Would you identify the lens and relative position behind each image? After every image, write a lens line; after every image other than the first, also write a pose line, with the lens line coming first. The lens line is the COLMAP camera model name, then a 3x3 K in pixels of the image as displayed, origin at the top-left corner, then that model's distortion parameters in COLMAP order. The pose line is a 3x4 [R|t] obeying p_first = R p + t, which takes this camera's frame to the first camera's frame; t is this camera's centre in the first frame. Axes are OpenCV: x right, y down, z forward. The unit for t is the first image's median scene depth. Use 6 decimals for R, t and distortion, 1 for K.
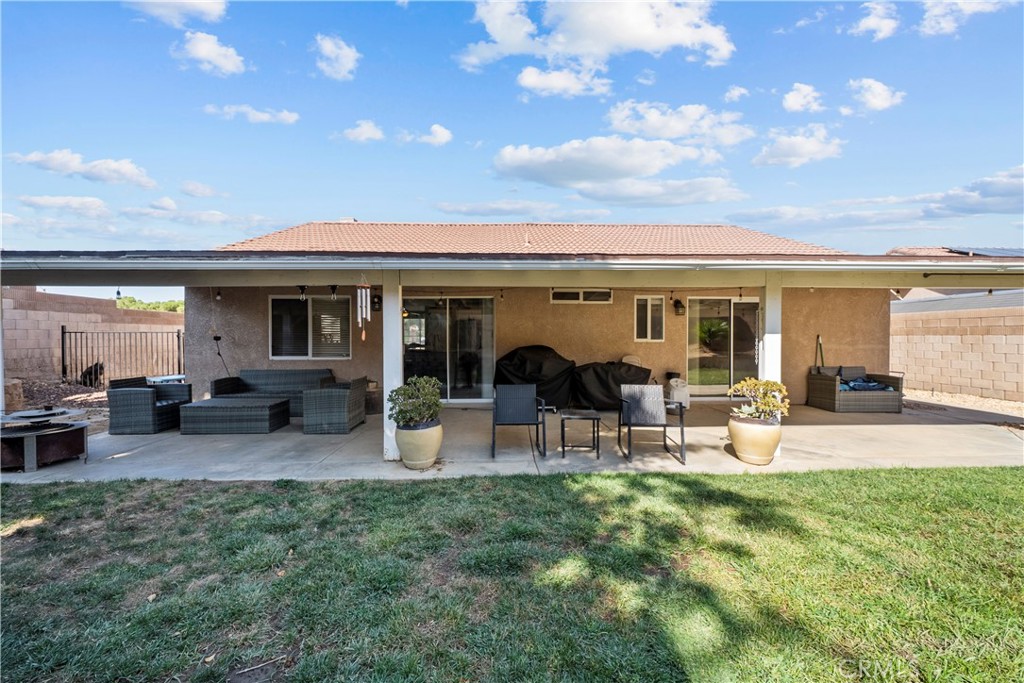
lens RADIAL K [[397.2, 0, 513.3], [0, 397.2, 338.8], [0, 0, 1]] dist [0.000074, -0.000430]
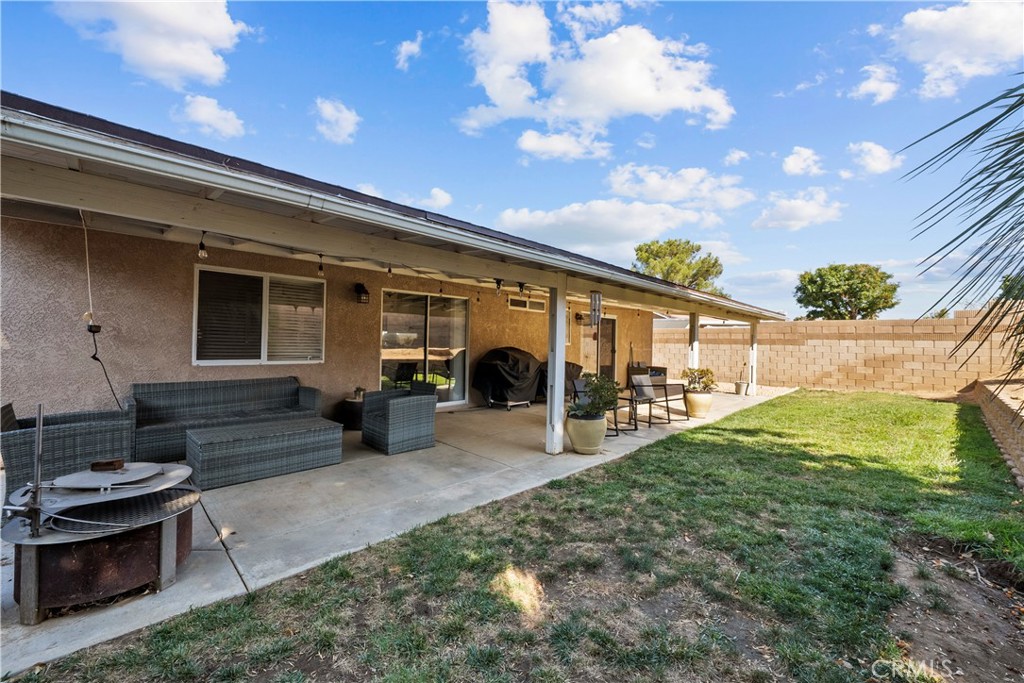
lens RADIAL K [[413.2, 0, 516.0], [0, 413.2, 340.9], [0, 0, 1]] dist [0.001063, 0.000342]
pose [[0.715930, 0.019577, 0.697898, -0.708435], [-0.018847, 0.999784, -0.008711, 0.009129], [-0.697918, -0.006917, 0.716144, 0.171881]]
